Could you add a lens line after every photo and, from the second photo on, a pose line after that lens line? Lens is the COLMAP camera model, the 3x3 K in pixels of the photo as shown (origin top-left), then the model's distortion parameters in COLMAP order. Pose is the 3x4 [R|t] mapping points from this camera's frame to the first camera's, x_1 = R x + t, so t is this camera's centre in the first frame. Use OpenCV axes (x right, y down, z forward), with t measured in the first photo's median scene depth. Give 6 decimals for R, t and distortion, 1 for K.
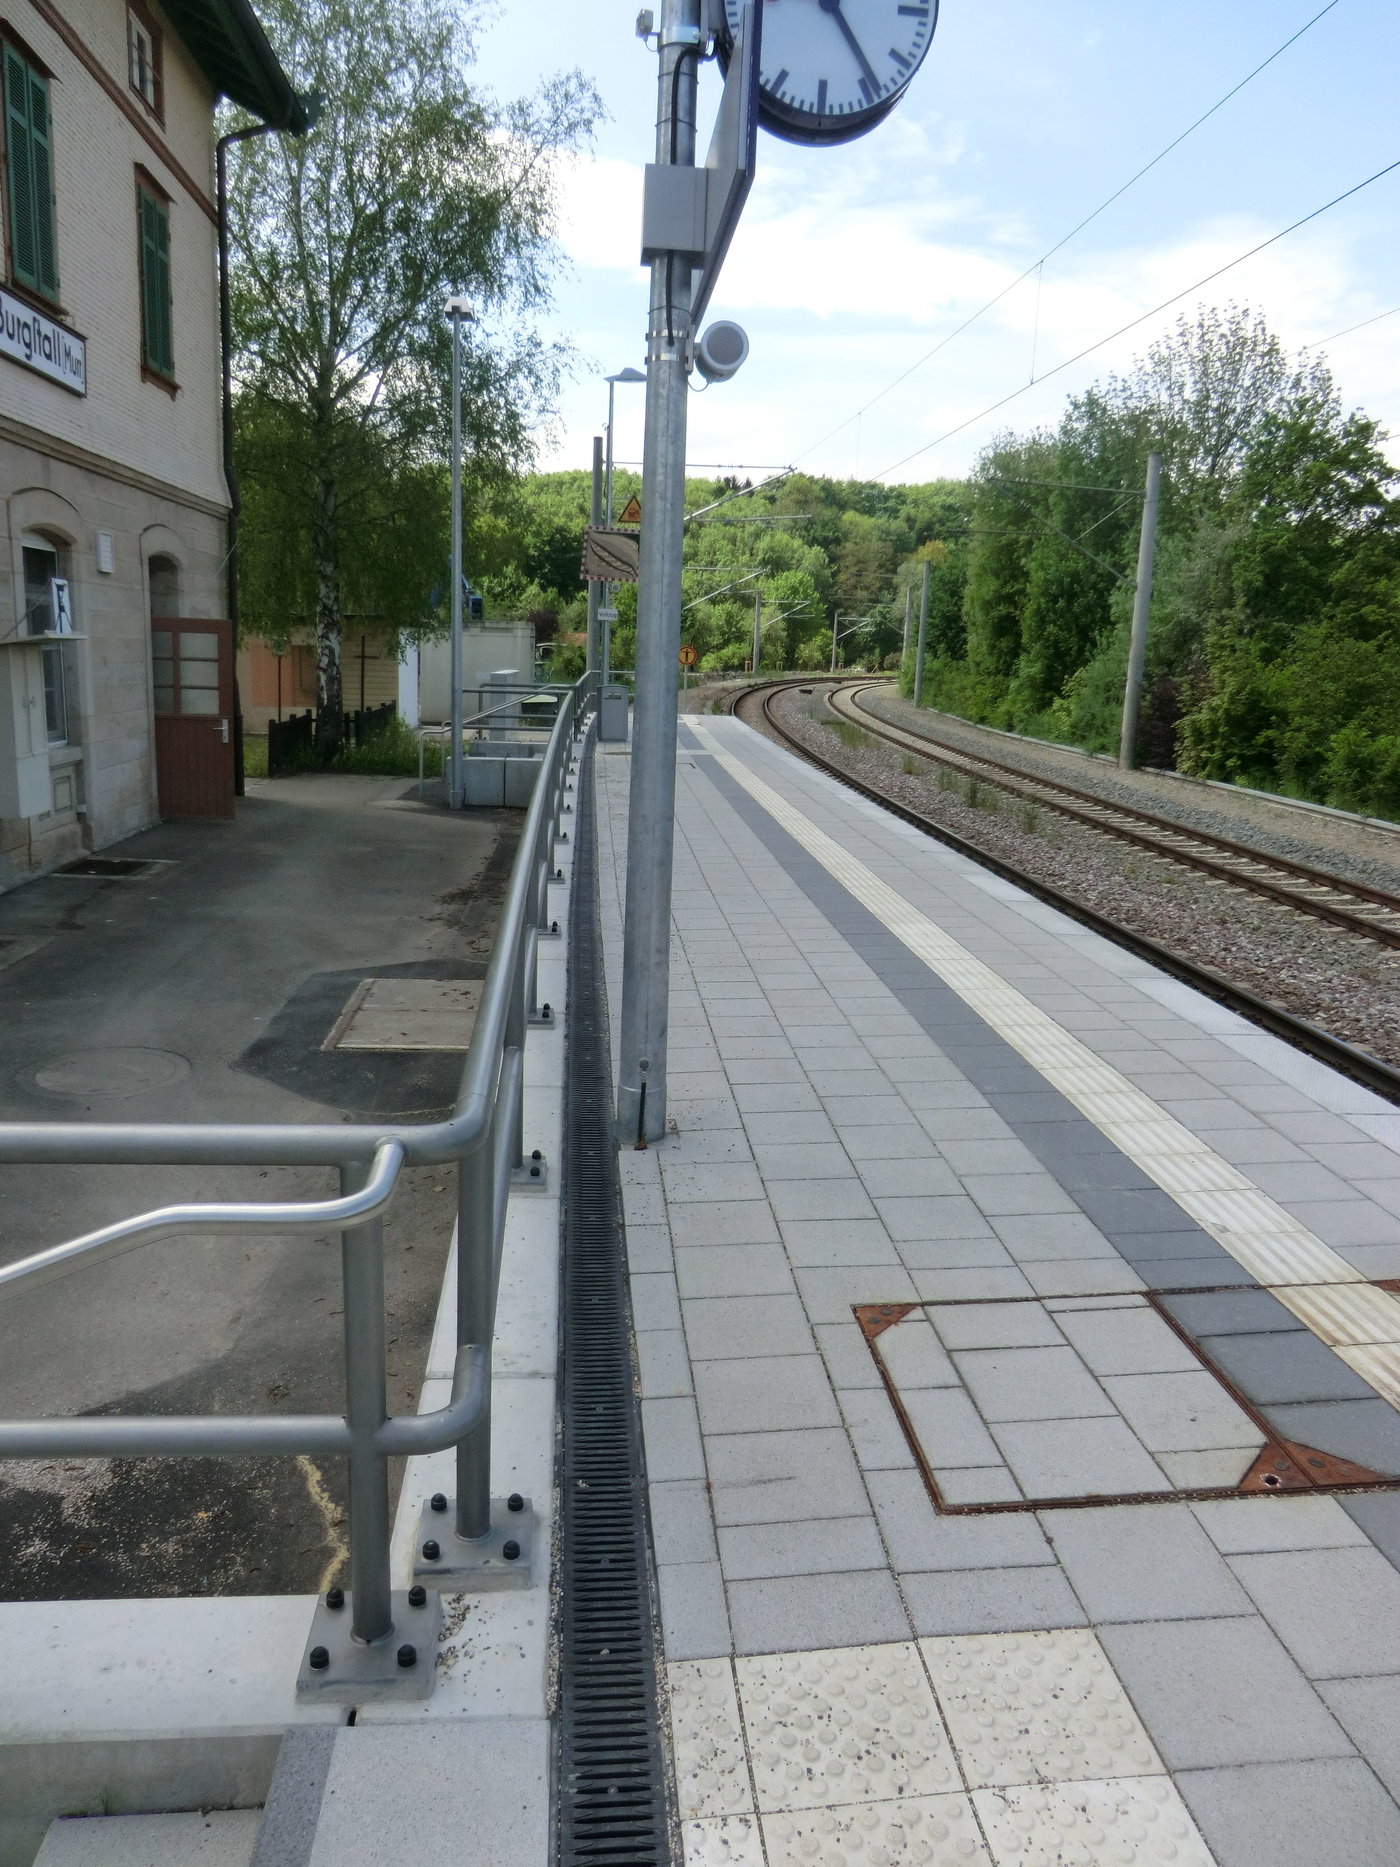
lens RADIAL K [[1334.6, 0, 710.3], [0, 1334.6, 930.6], [0, 0, 1]] dist [-0.068611, 0.058204]
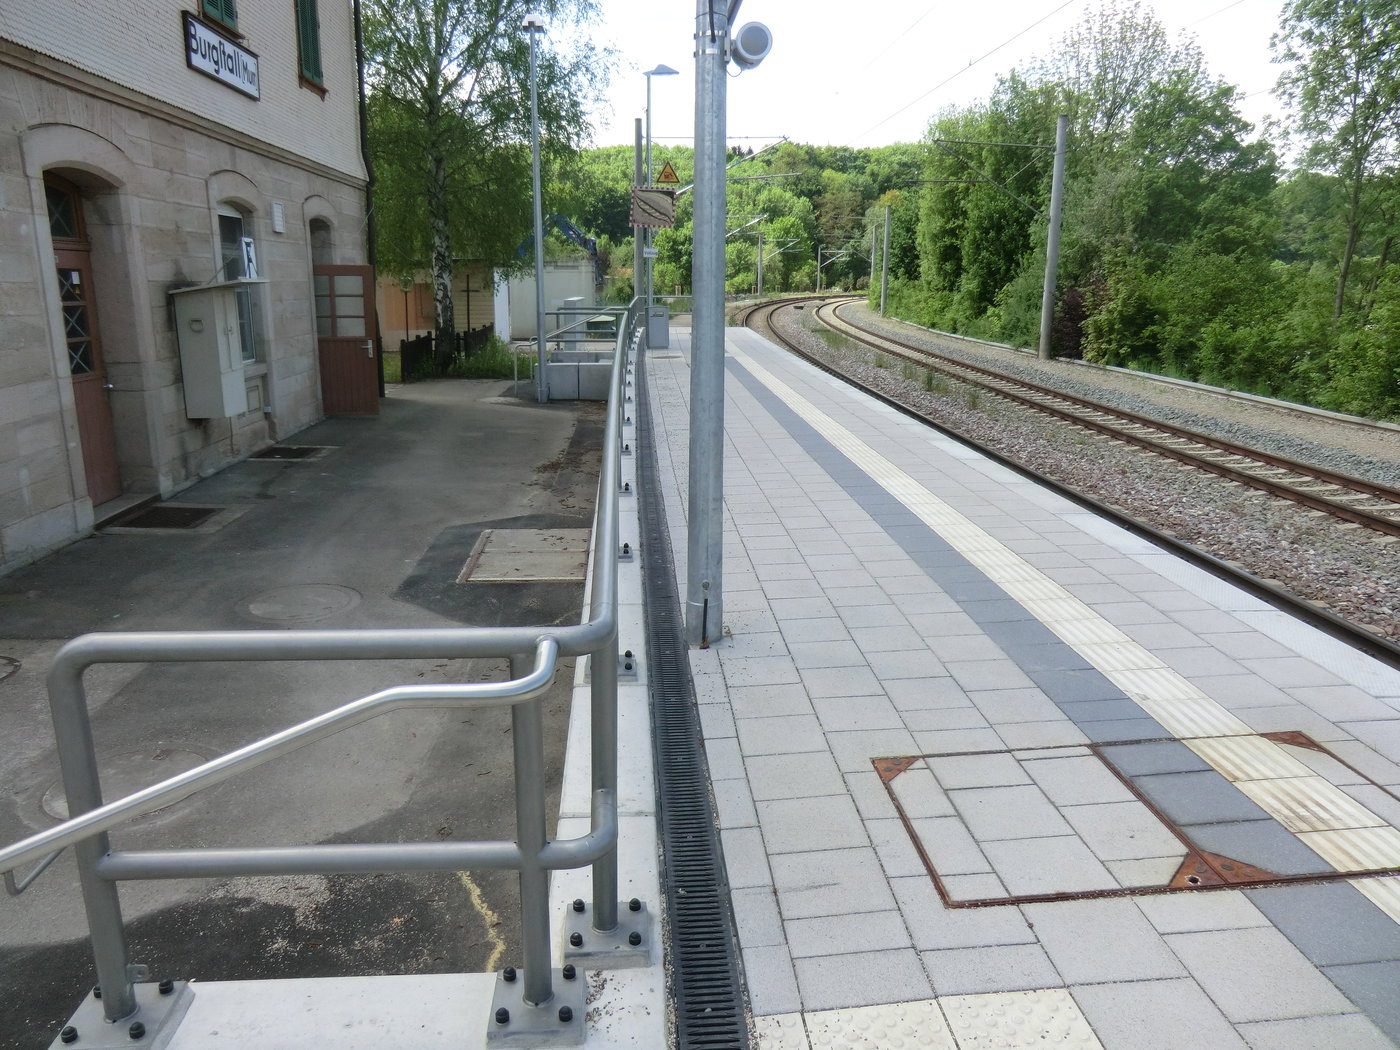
lens RADIAL K [[1000.7, 0, 700.0], [0, 1000.7, 523.4], [0, 0, 1]] dist [-0.068611, 0.058204]
pose [[0.999319, -0.024568, -0.027545, -0.017763], [0.025443, 0.999168, 0.031869, 0.004105], [0.026739, -0.032548, 0.999112, -0.003096]]
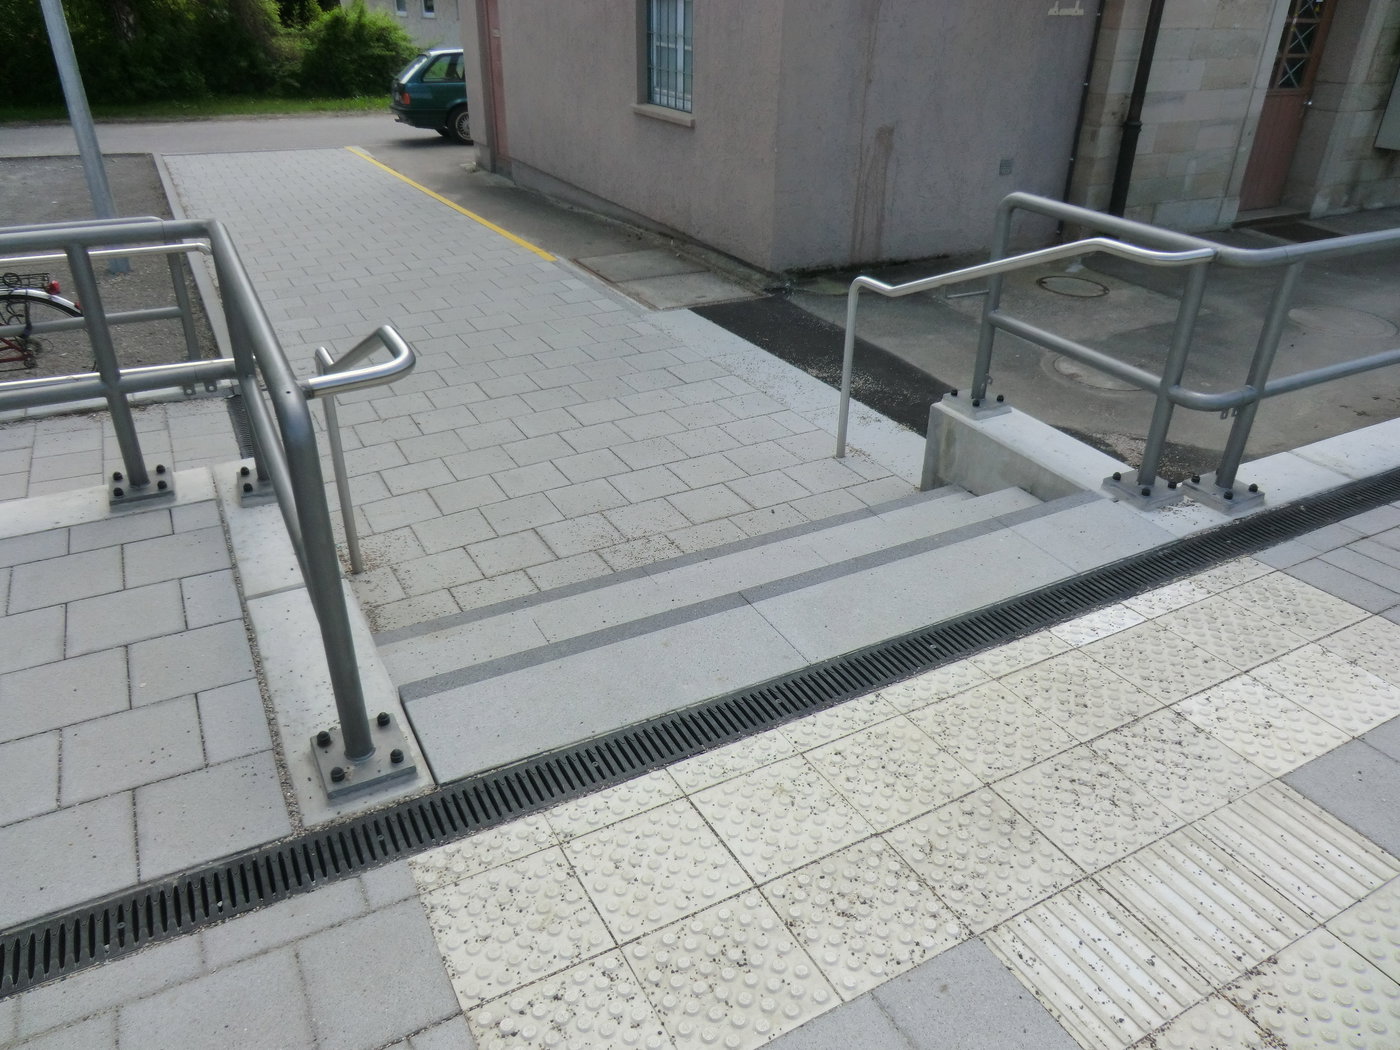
lens RADIAL K [[1000.7, 0, 697.0], [0, 1000.7, 518.9], [0, 0, 1]] dist [-0.068611, 0.058204]
pose [[0.376716, 0.420001, -0.825642, 0.316169], [-0.194696, 0.907296, 0.372704, 0.040126], [0.905637, 0.020346, 0.423565, -0.145478]]
